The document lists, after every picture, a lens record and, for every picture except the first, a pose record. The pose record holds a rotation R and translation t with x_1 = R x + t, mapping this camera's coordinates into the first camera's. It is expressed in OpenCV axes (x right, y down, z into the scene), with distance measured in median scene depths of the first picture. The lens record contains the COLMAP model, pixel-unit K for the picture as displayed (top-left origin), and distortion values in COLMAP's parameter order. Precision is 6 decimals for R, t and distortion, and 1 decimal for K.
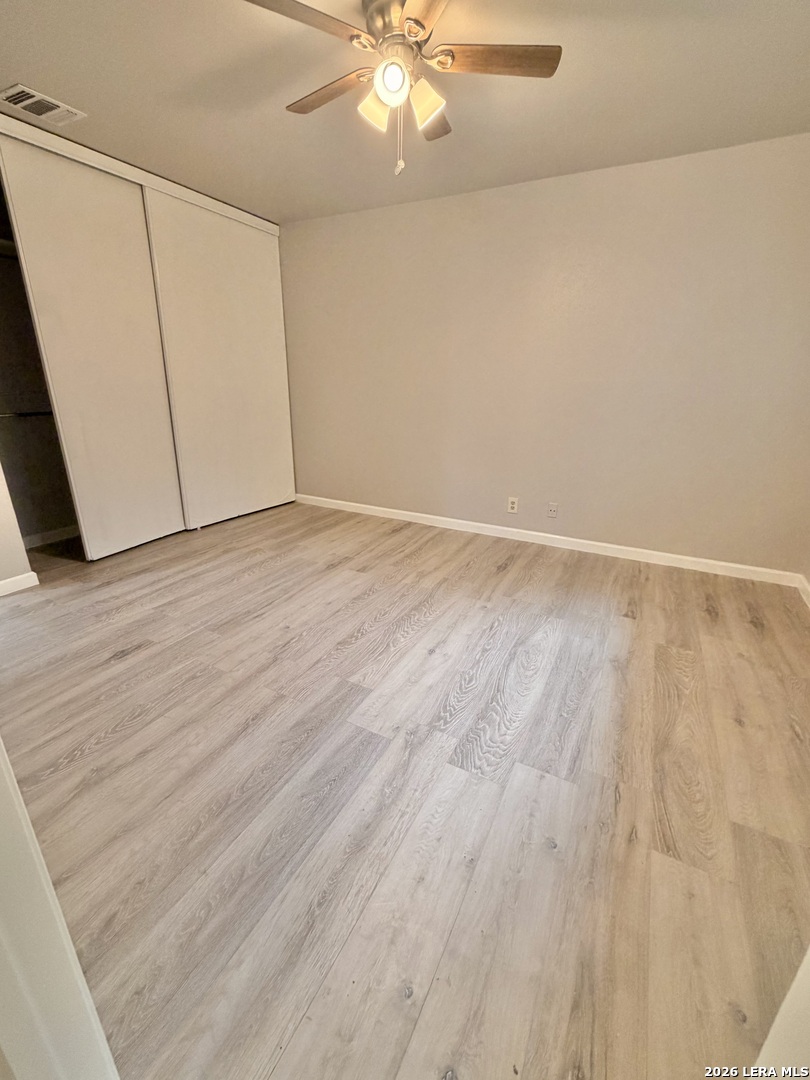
lens RADIAL K [[451.4, 0, 402.1], [0, 451.4, 539.4], [0, 0, 1]] dist [-0.000267, -0.000245]
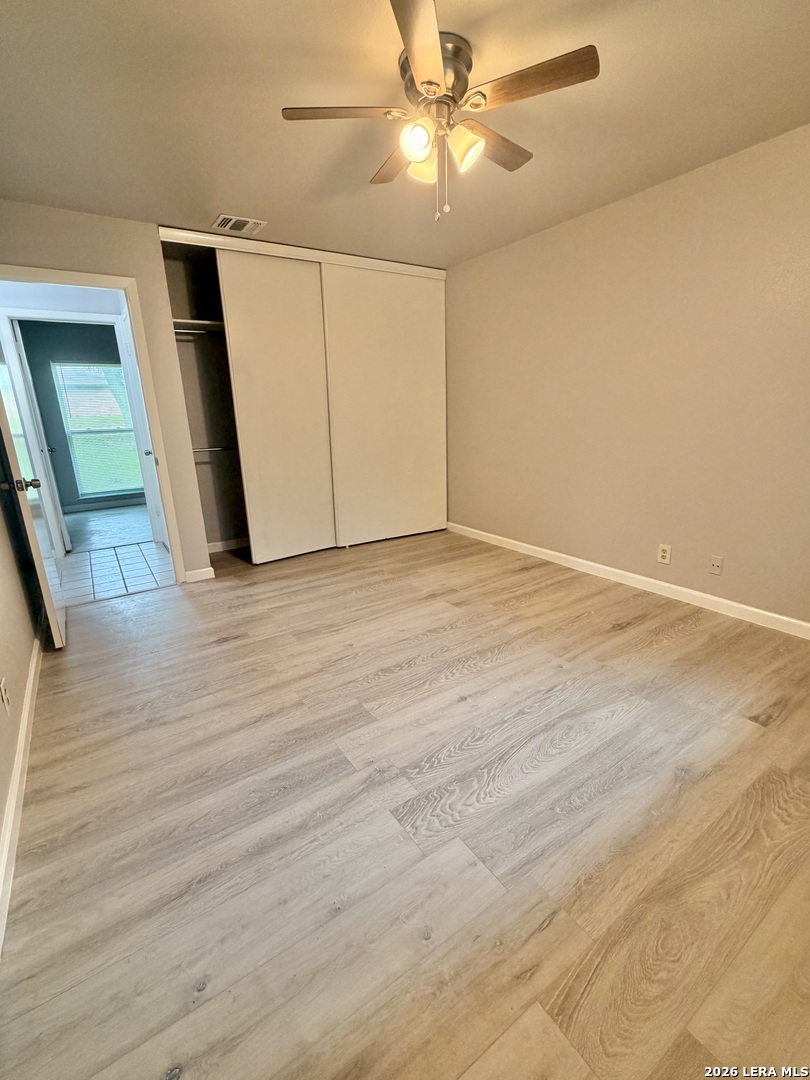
lens RADIAL K [[470.6, 0, 405.0], [0, 470.6, 540.0], [0, 0, 1]] dist [0.000582, 0.000186]
pose [[0.882456, 0.085187, -0.462618, 0.309787], [-0.114564, 0.992773, -0.035723, -0.022776], [0.456231, 0.084524, 0.885838, 0.050548]]
